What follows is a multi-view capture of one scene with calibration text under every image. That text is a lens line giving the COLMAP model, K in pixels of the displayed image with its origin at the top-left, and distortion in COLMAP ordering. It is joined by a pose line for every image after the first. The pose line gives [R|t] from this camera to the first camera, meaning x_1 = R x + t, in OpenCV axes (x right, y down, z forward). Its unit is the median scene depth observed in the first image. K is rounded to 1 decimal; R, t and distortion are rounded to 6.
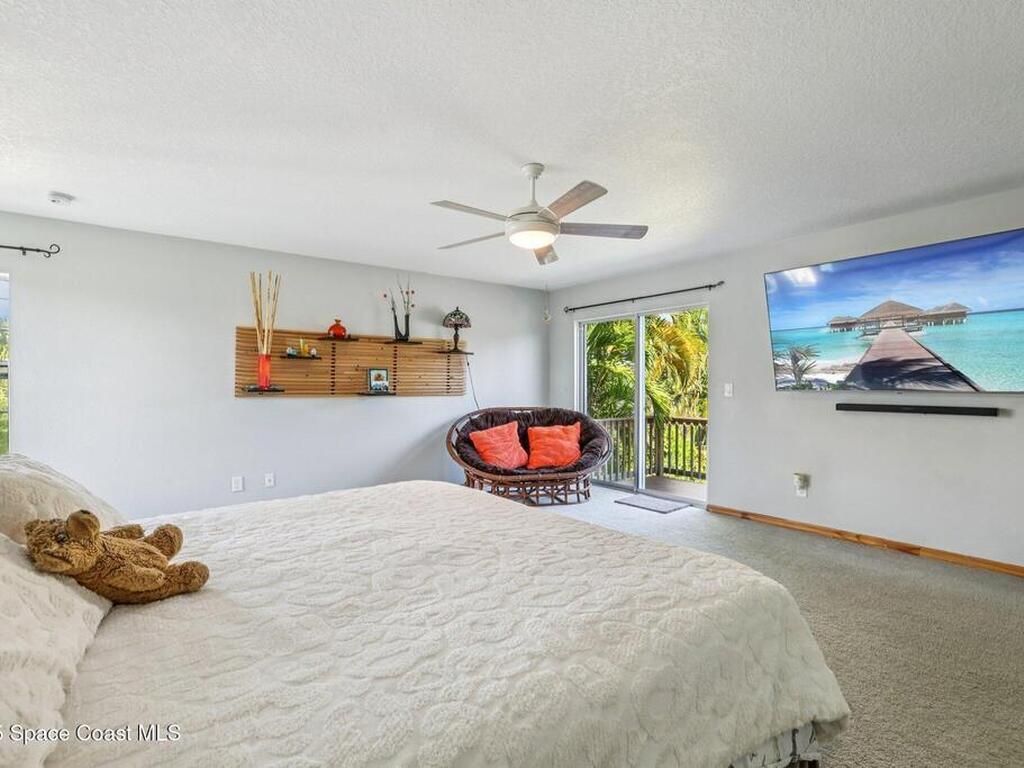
lens RADIAL K [[493.9, 0, 506.6], [0, 493.9, 388.9], [0, 0, 1]] dist [-0.021382, 0.007513]
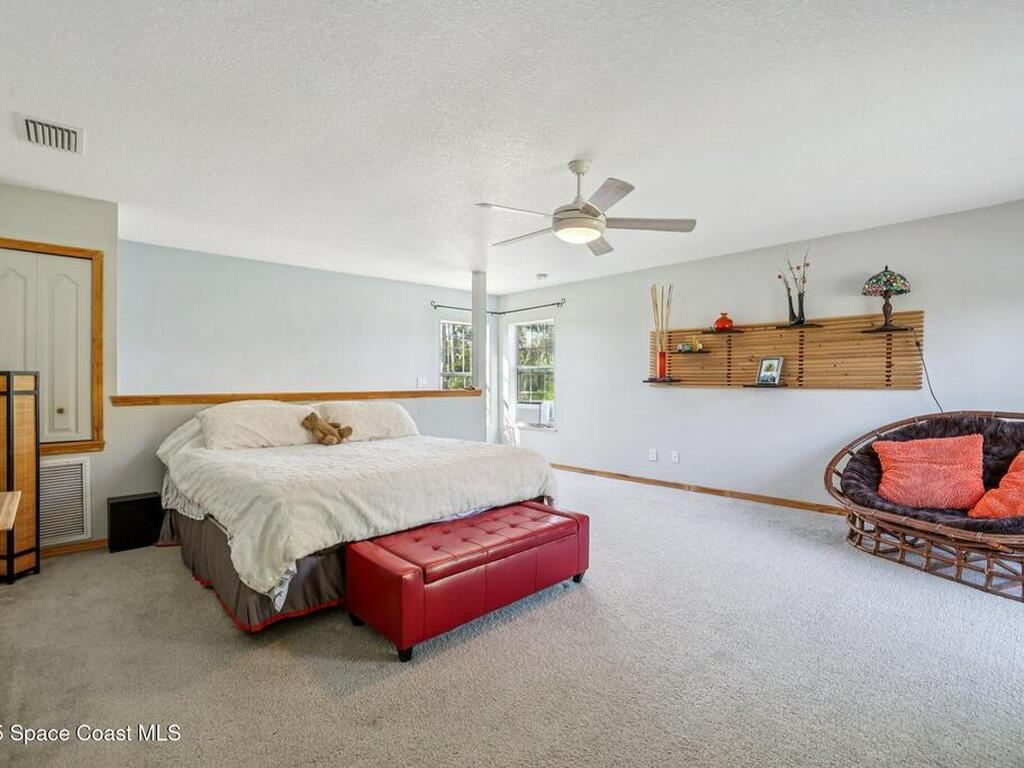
lens RADIAL K [[493.9, 0, 507.2], [0, 493.9, 380.9], [0, 0, 1]] dist [-0.021382, 0.007513]
pose [[0.131396, -0.000080, -0.991330, 0.583233], [-0.003361, 0.999994, -0.000526, 0.003528], [0.991324, 0.003401, 0.131395, 0.395658]]
